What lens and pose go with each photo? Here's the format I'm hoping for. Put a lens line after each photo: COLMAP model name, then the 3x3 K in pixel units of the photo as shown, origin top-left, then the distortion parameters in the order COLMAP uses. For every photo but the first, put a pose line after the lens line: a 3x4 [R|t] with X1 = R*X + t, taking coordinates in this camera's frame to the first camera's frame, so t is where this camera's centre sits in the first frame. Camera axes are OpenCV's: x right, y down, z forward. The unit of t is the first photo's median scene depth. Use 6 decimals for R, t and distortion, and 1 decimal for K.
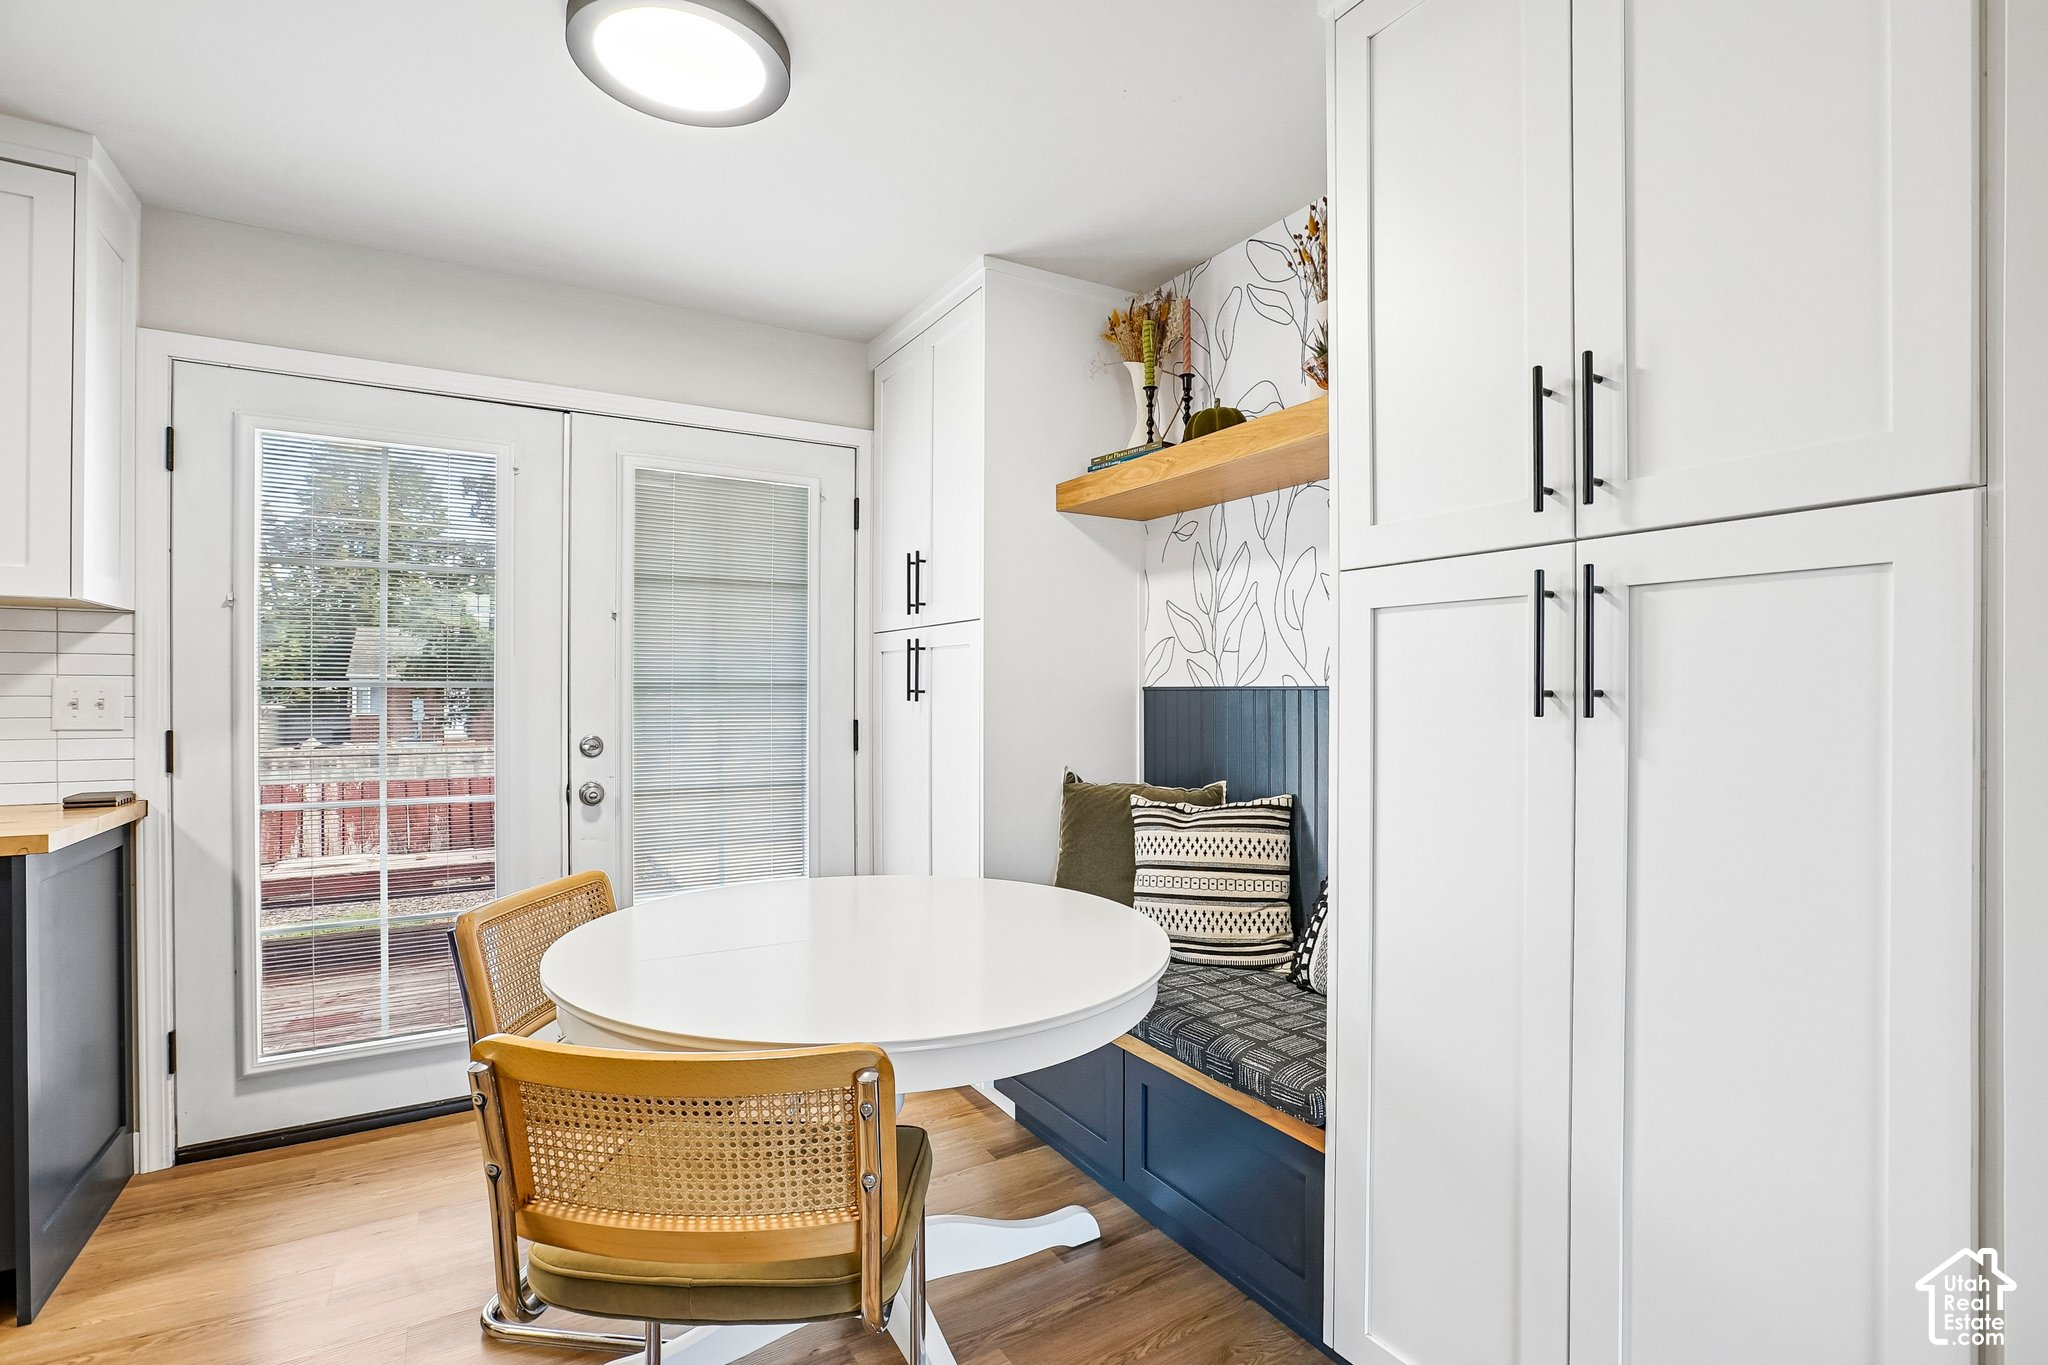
lens RADIAL K [[940.8, 0, 1015.7], [0, 940.8, 697.5], [0, 0, 1]] dist [-0.039300, 0.017467]
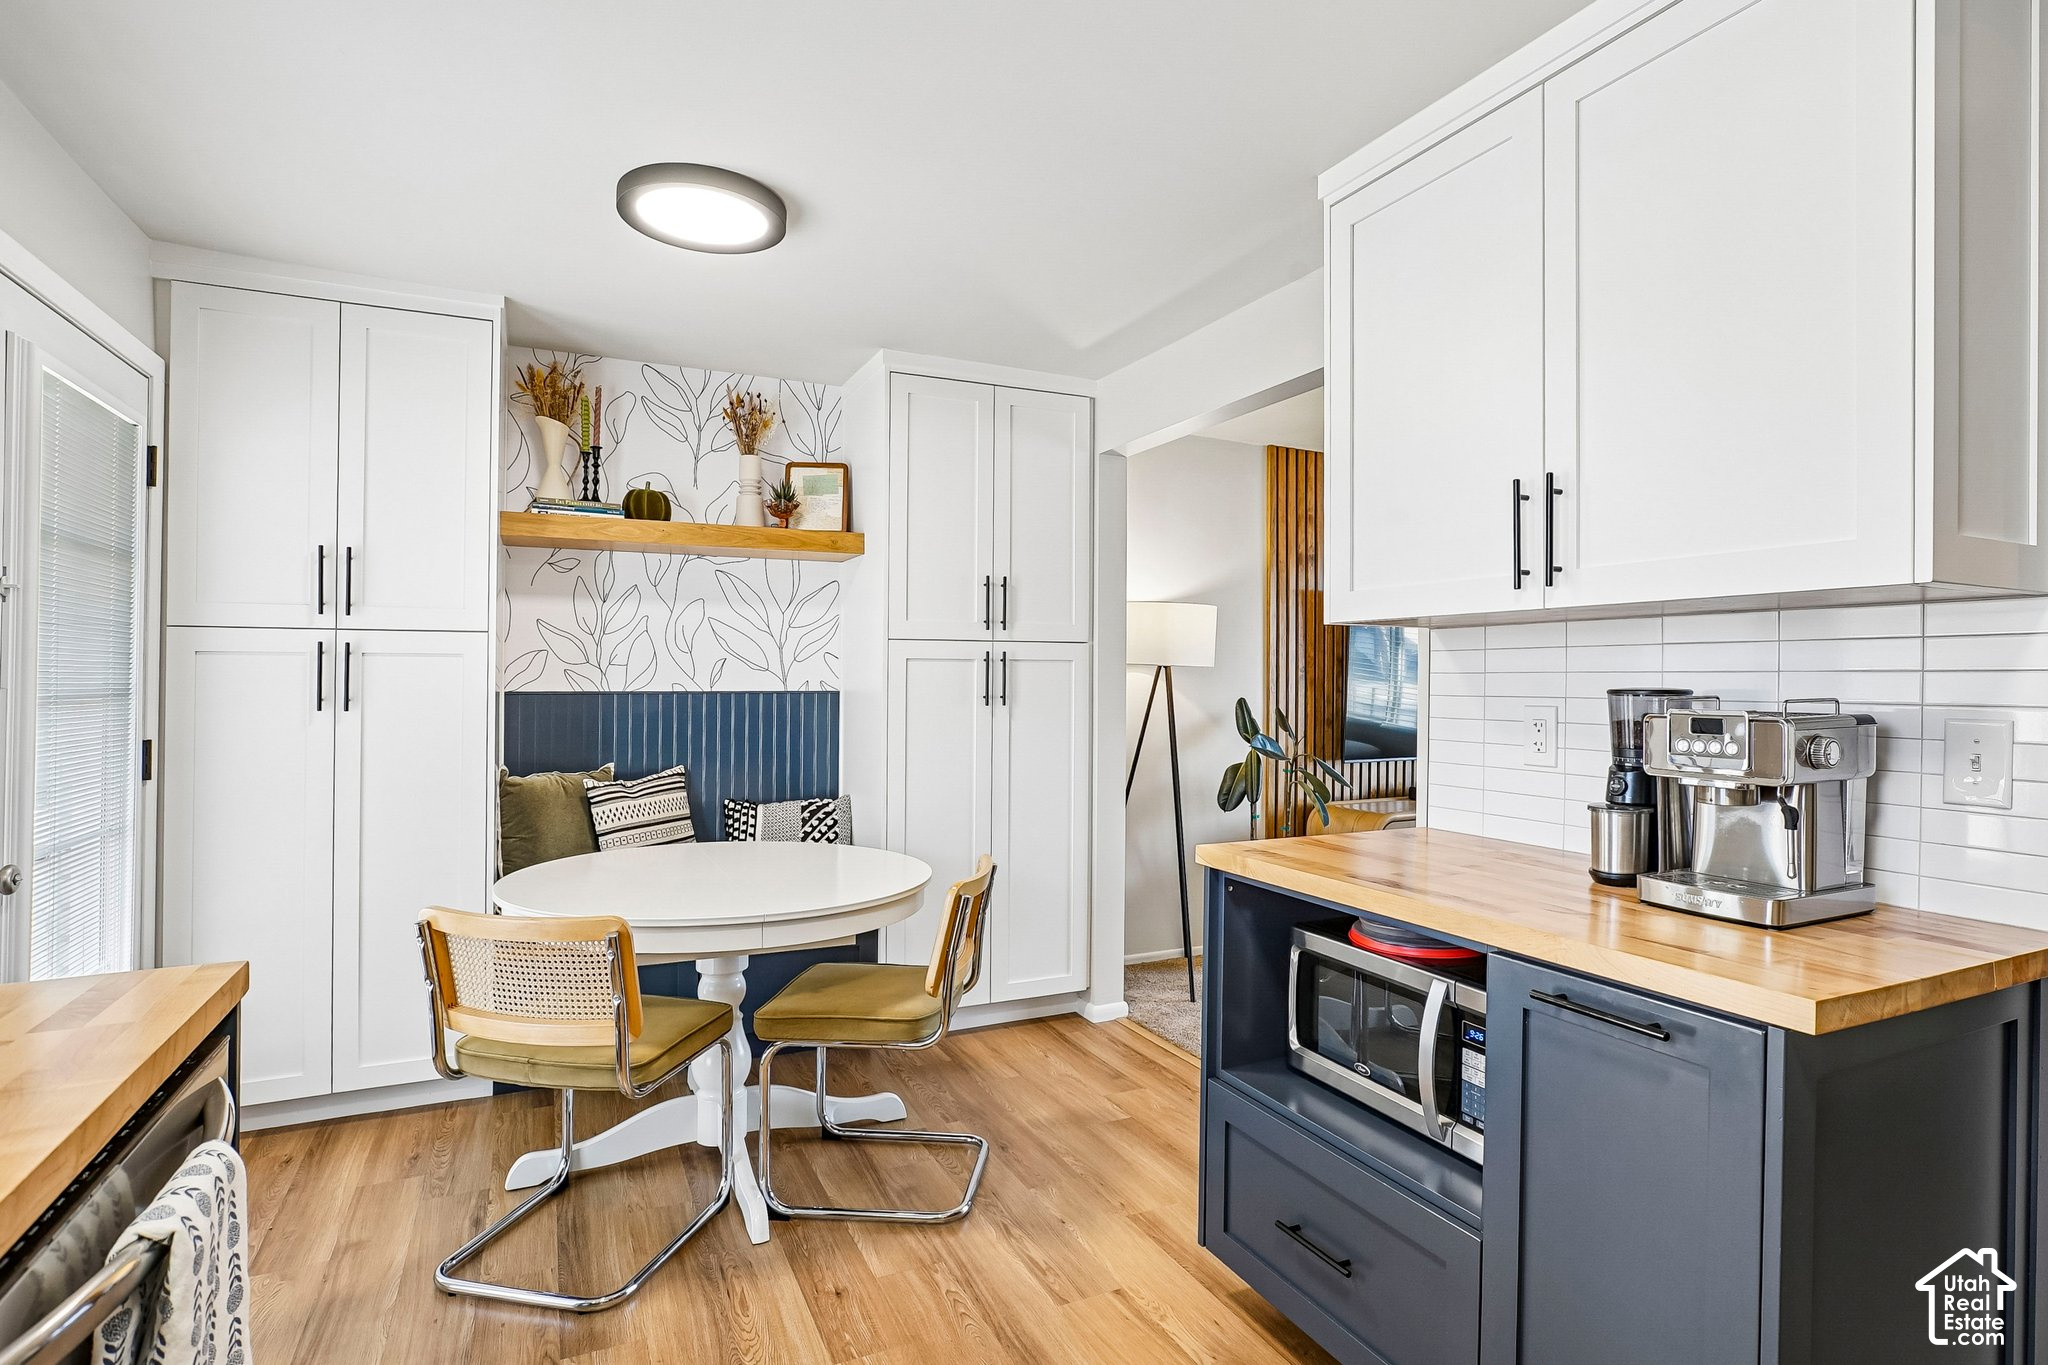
lens RADIAL K [[1079.2, 0, 1027.8], [0, 1079.2, 670.6], [0, 0, 1]] dist [-0.007044, -0.000375]
pose [[0.102288, 0.002914, 0.994751, -1.266110], [0.004323, 0.999985, -0.003374, -0.034321], [-0.994745, 0.004646, 0.102274, 0.277923]]
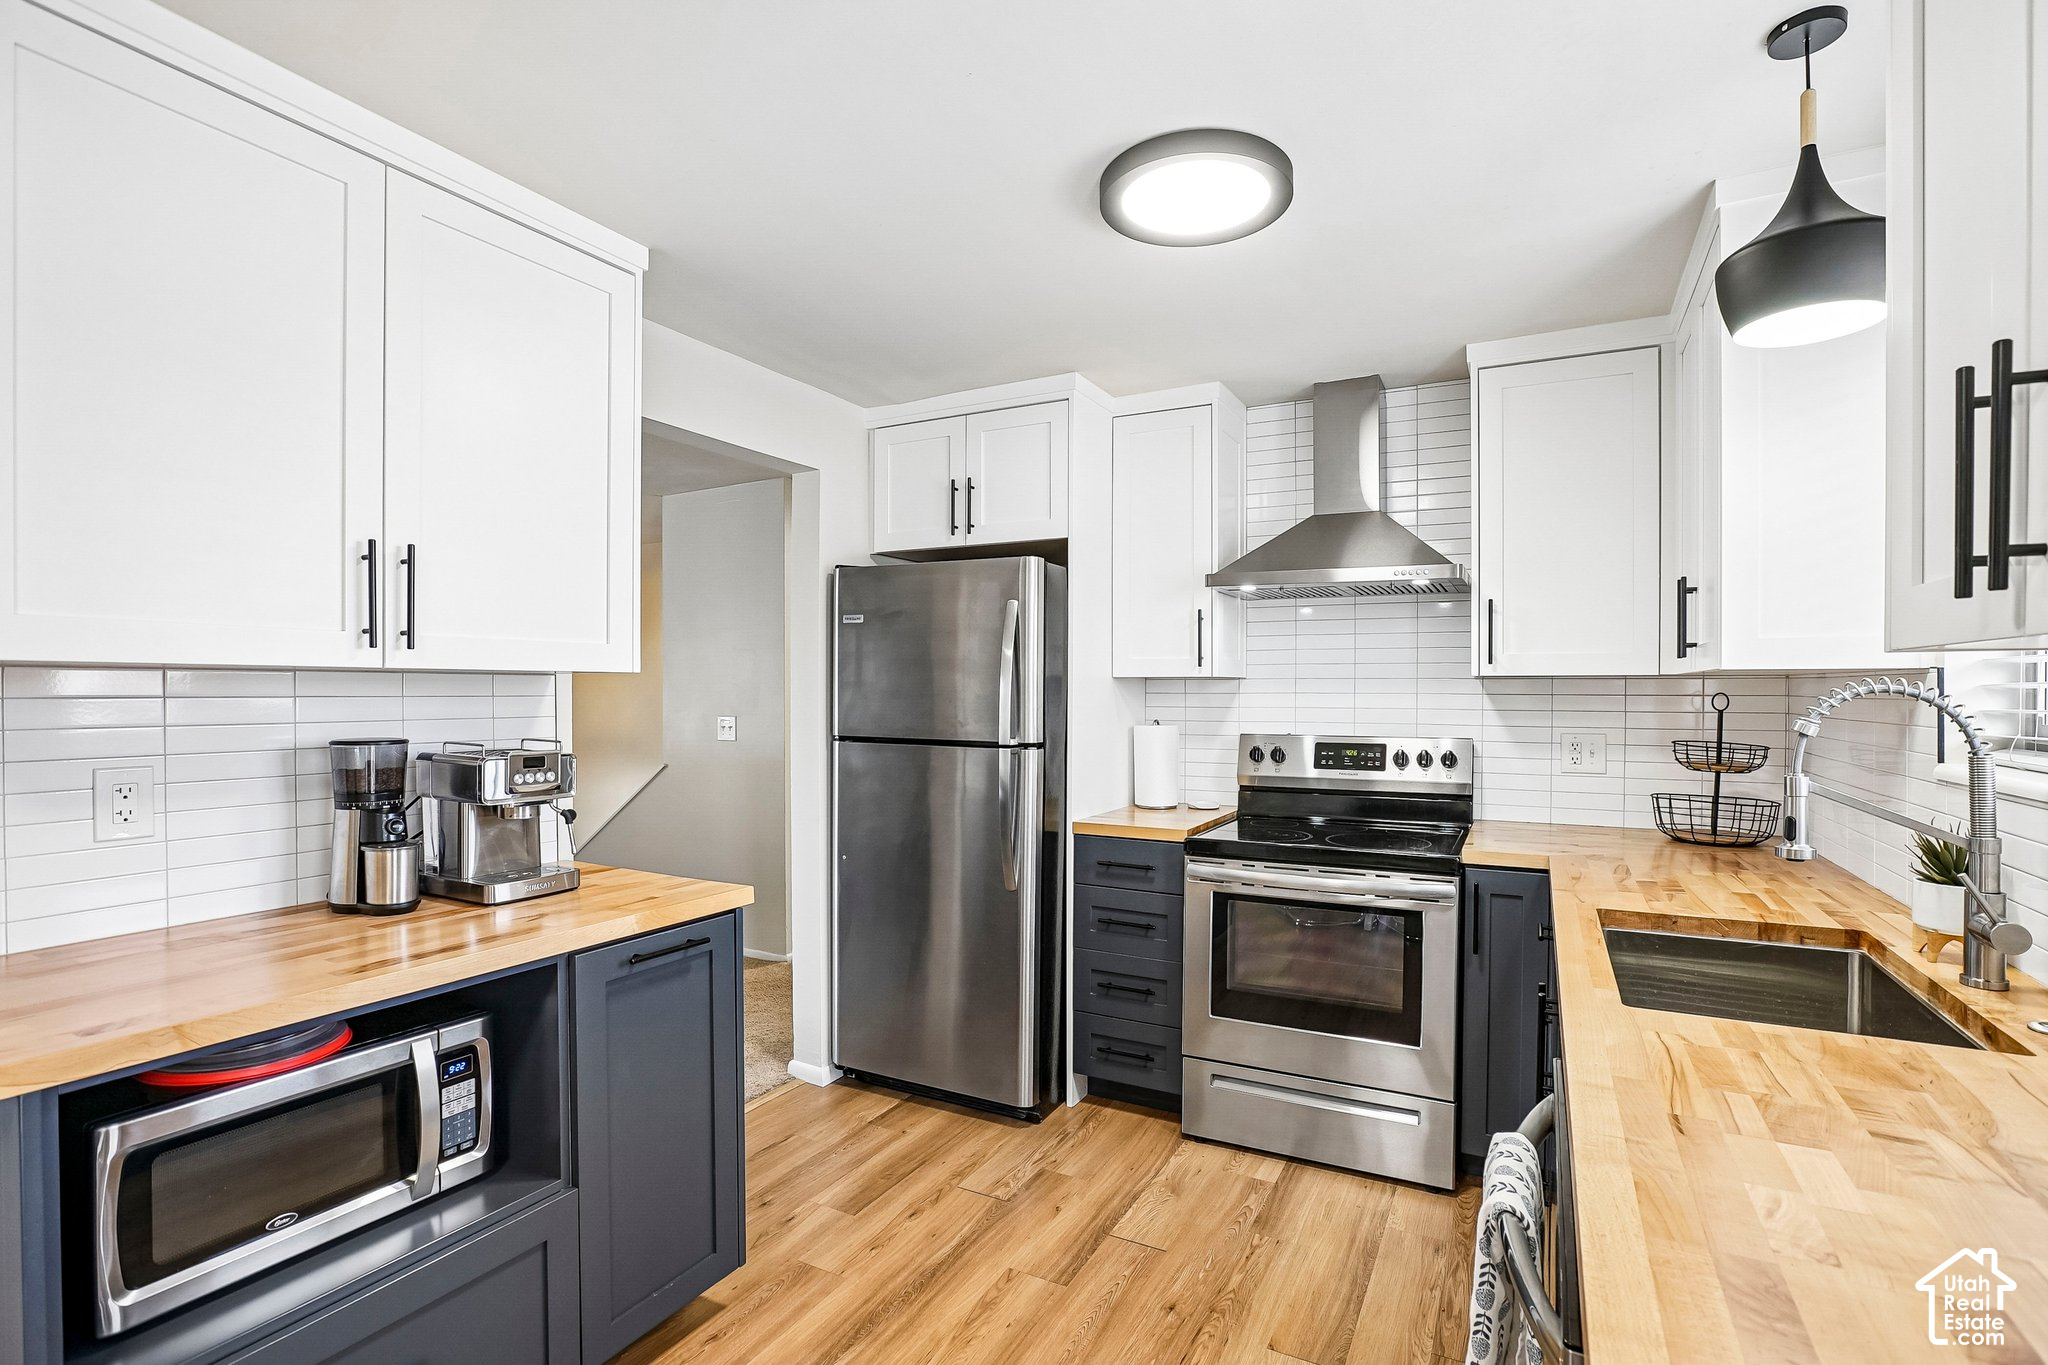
lens RADIAL K [[957.3, 0, 1032.9], [0, 957.3, 680.2], [0, 0, 1]] dist [-0.045403, 0.018825]
pose [[-0.849017, -0.013445, -0.528194, -0.522323], [-0.010149, 0.999907, -0.009139, -0.067130], [0.528268, -0.002399, -0.849074, 0.830200]]
